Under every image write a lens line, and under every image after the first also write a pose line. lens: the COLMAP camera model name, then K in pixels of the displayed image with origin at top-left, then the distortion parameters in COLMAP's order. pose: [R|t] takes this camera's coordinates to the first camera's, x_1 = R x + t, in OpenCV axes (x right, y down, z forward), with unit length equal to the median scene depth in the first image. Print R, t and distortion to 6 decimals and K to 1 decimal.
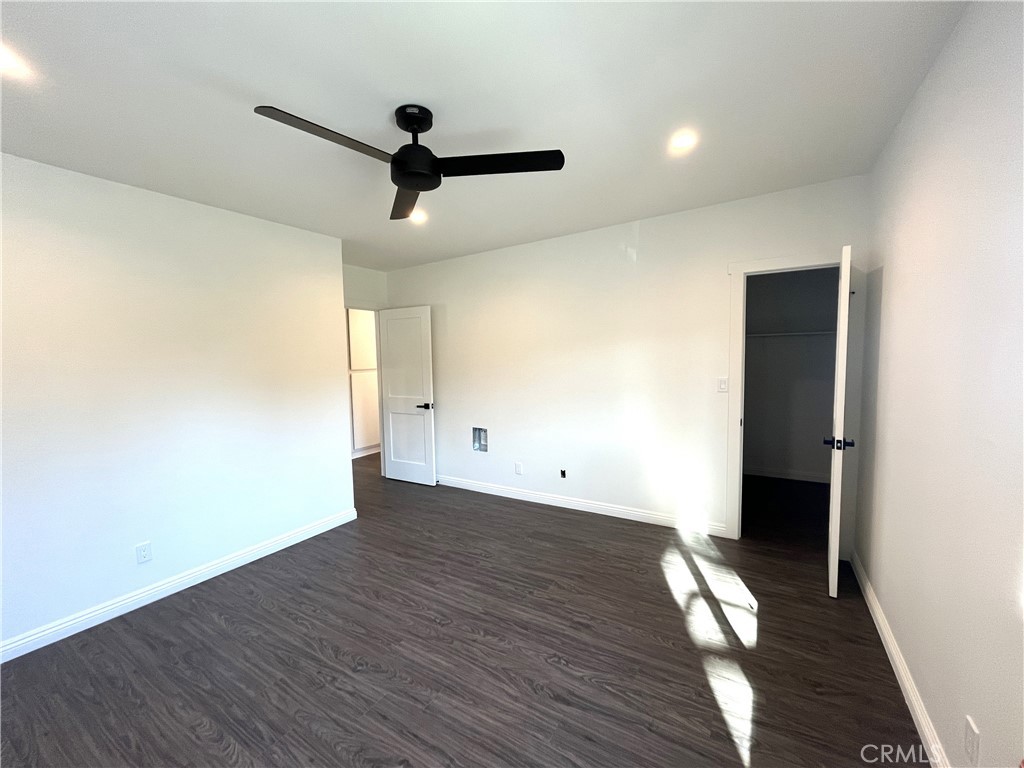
lens RADIAL K [[410.5, 0, 507.8], [0, 410.5, 384.9], [0, 0, 1]] dist [-0.001498, -0.000058]
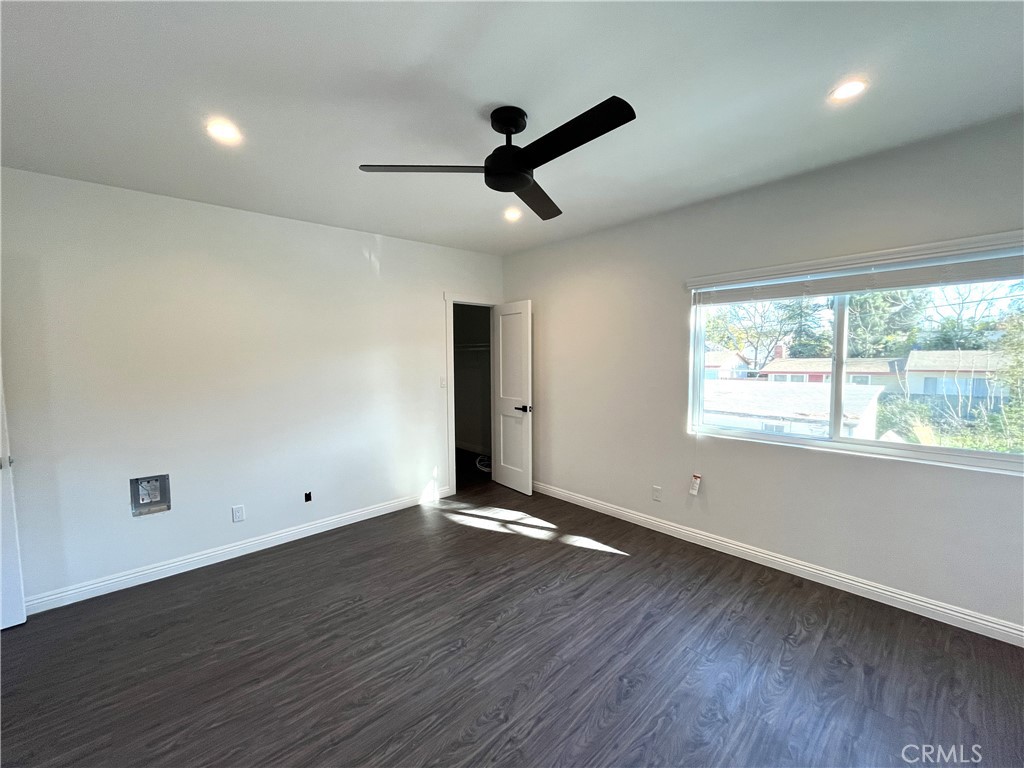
lens RADIAL K [[410.5, 0, 507.8], [0, 410.5, 384.9], [0, 0, 1]] dist [-0.001498, -0.000058]
pose [[0.279054, -0.048719, 0.959039, -0.941981], [0.070251, 0.997072, 0.030210, -0.021717], [-0.957702, 0.058944, 0.281659, 0.578947]]
